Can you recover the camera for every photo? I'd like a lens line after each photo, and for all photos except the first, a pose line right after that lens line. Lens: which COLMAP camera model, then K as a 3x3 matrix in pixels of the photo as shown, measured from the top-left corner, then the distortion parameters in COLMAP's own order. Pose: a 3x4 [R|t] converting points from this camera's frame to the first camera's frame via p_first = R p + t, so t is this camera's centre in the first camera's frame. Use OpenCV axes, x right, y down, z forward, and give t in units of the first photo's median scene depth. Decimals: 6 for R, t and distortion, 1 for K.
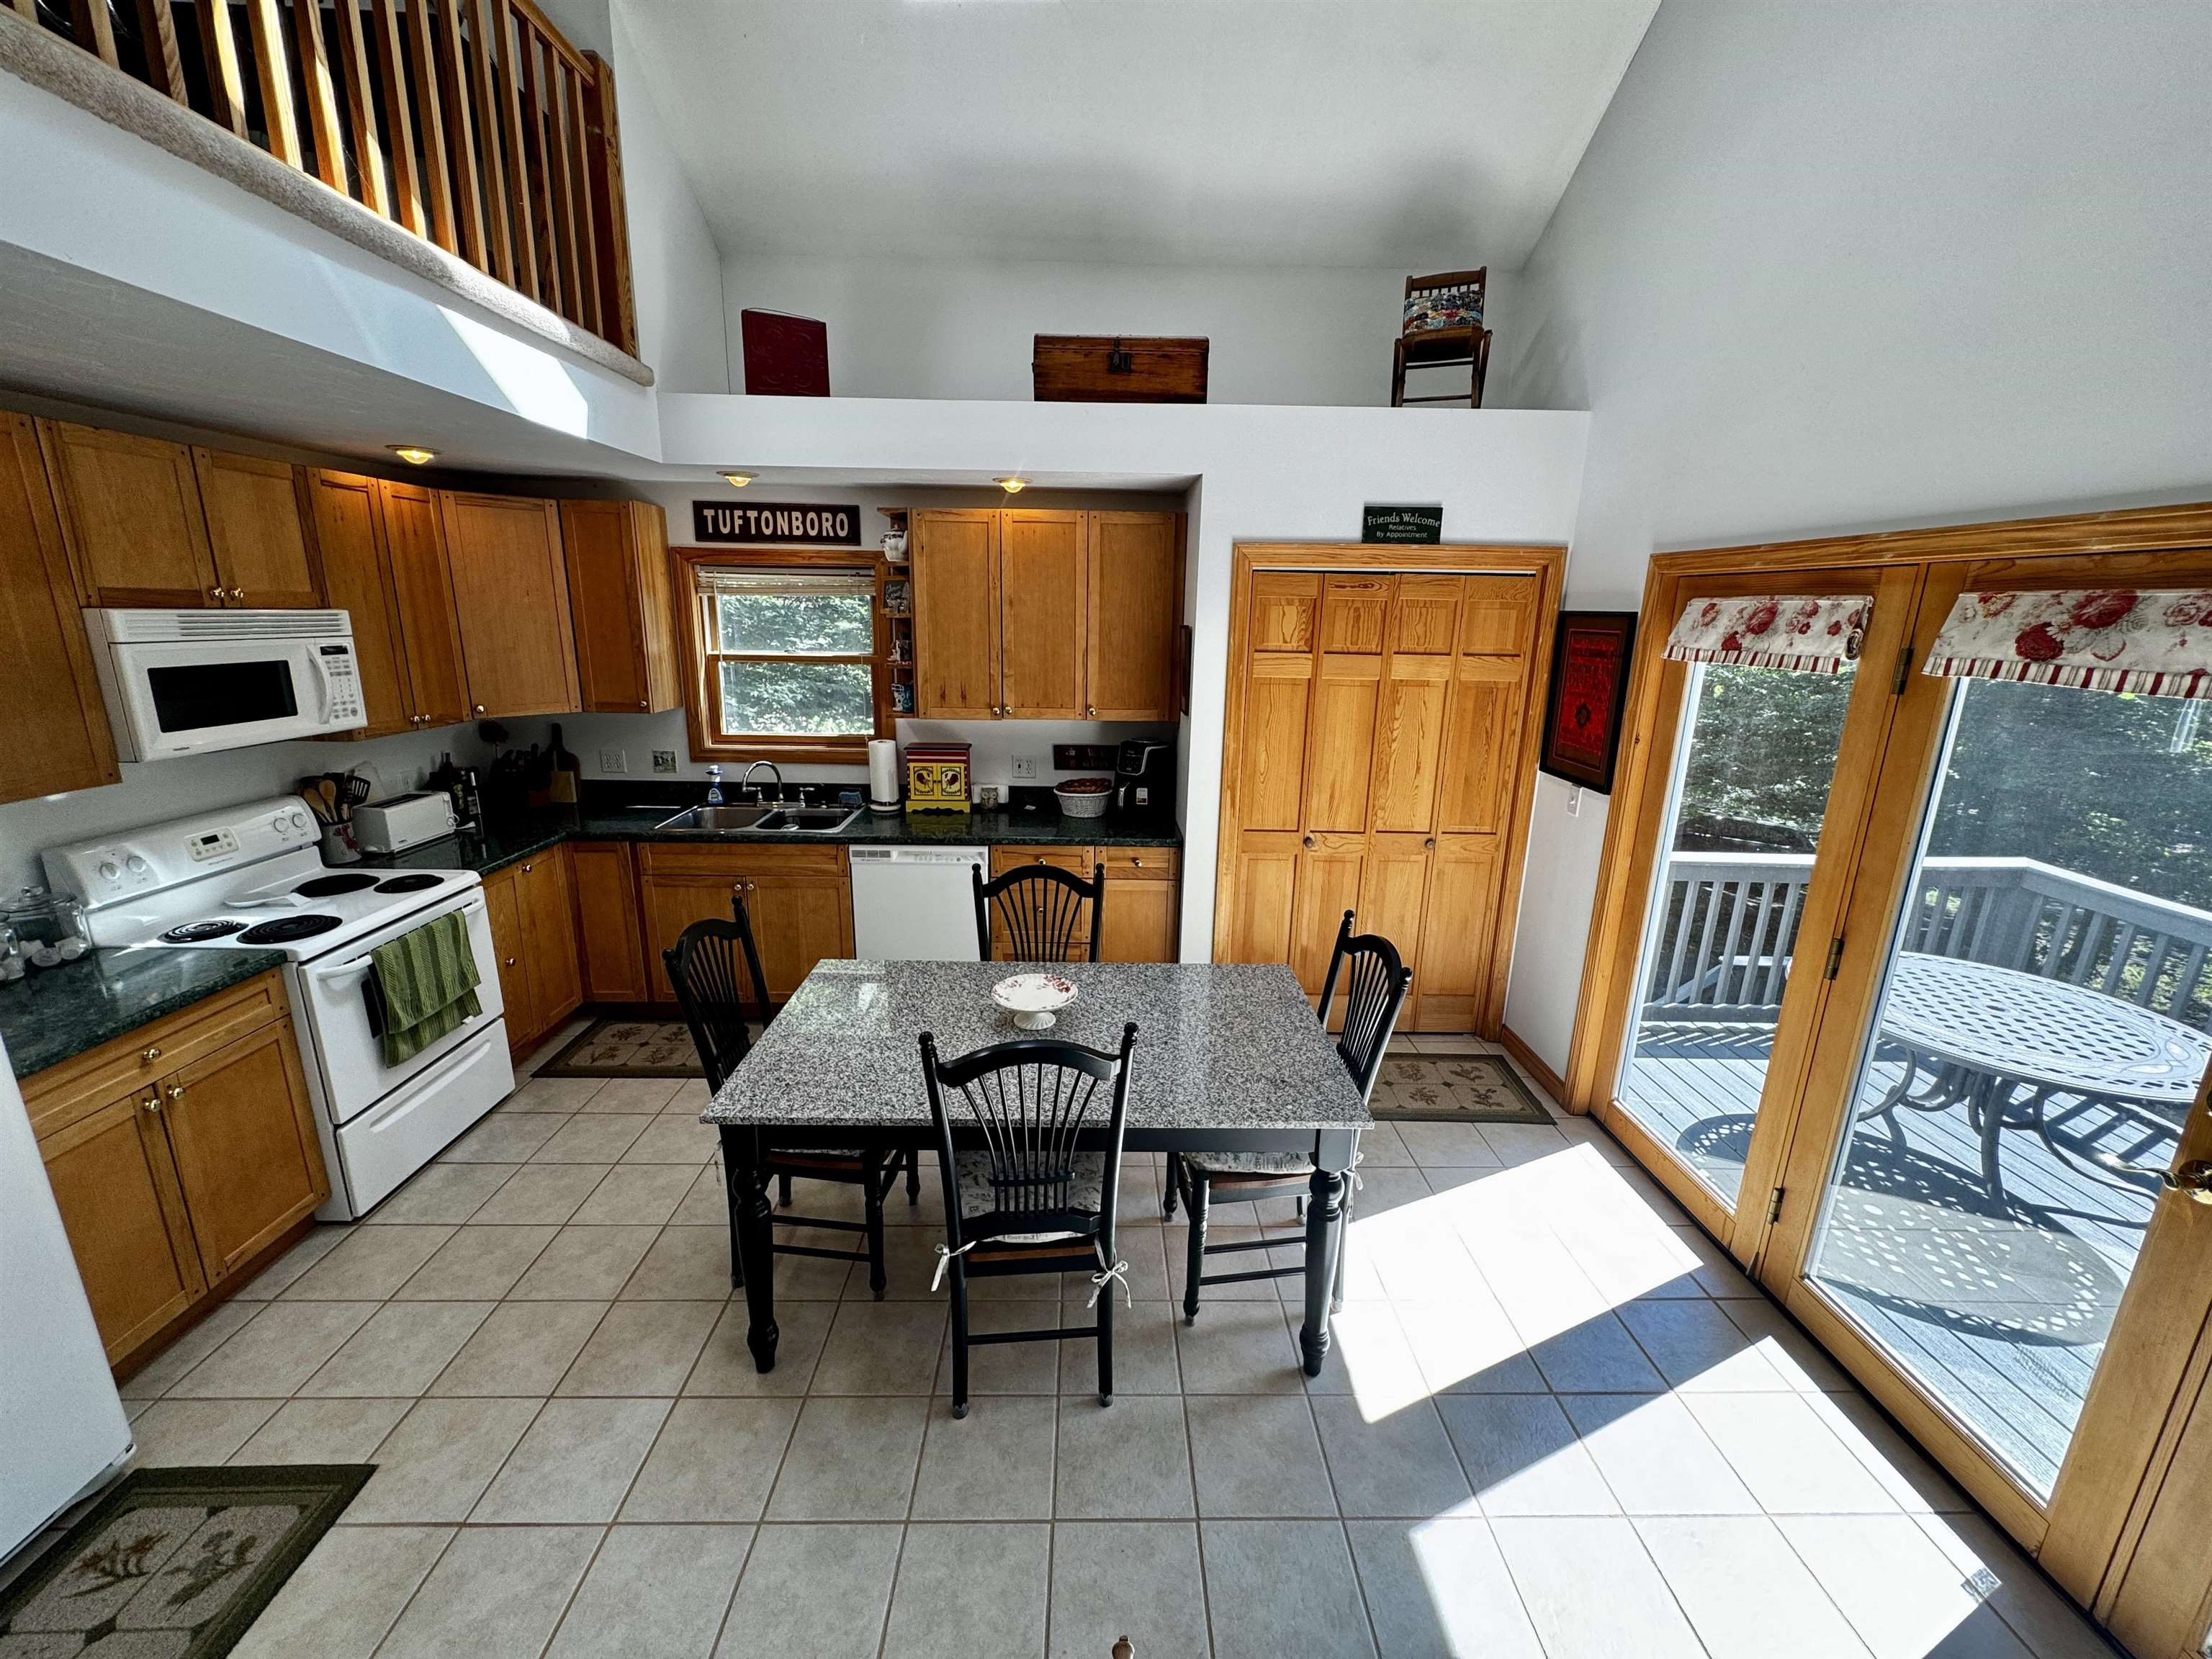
lens RADIAL K [[880.7, 0, 1109.1], [0, 880.7, 829.1], [0, 0, 1]] dist [-0.004453, -0.000098]
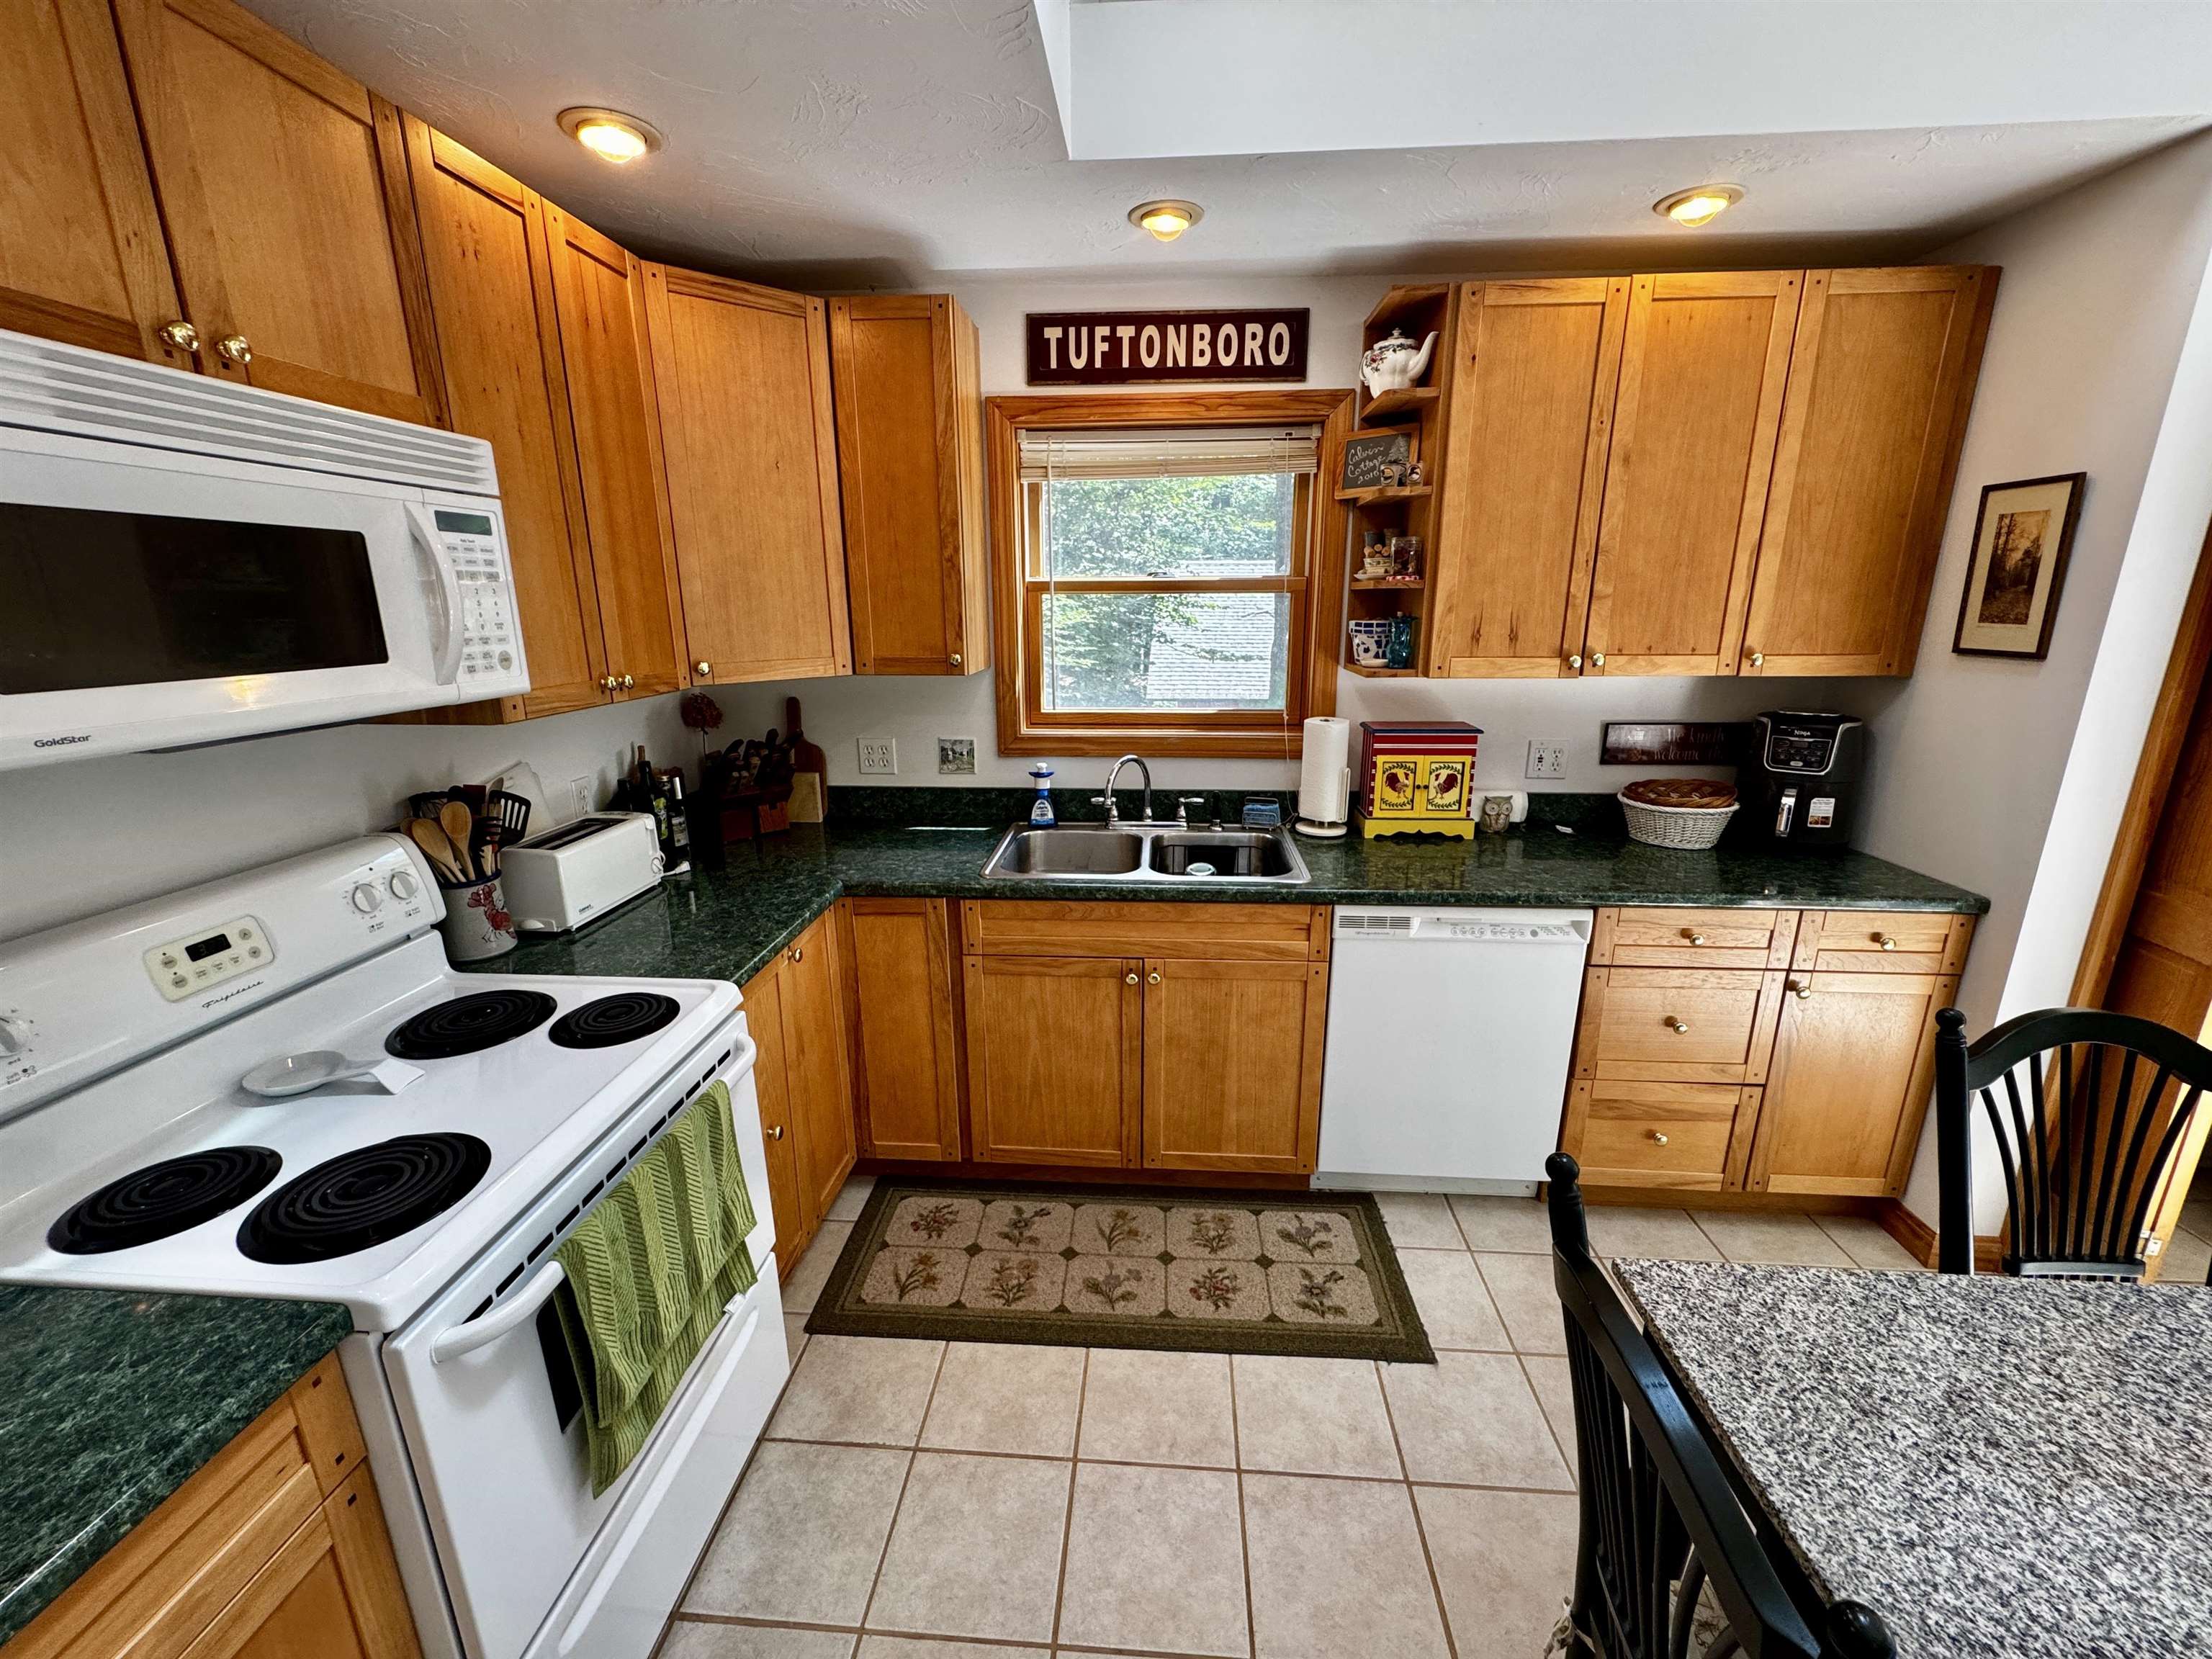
lens RADIAL K [[880.7, 0, 1105.2], [0, 880.7, 827.8], [0, 0, 1]] dist [-0.004453, -0.000098]
pose [[0.995496, -0.000141, -0.094804, -0.383726], [0.001445, 0.999905, 0.013683, -0.038512], [0.094793, -0.013758, 0.995402, 0.434043]]
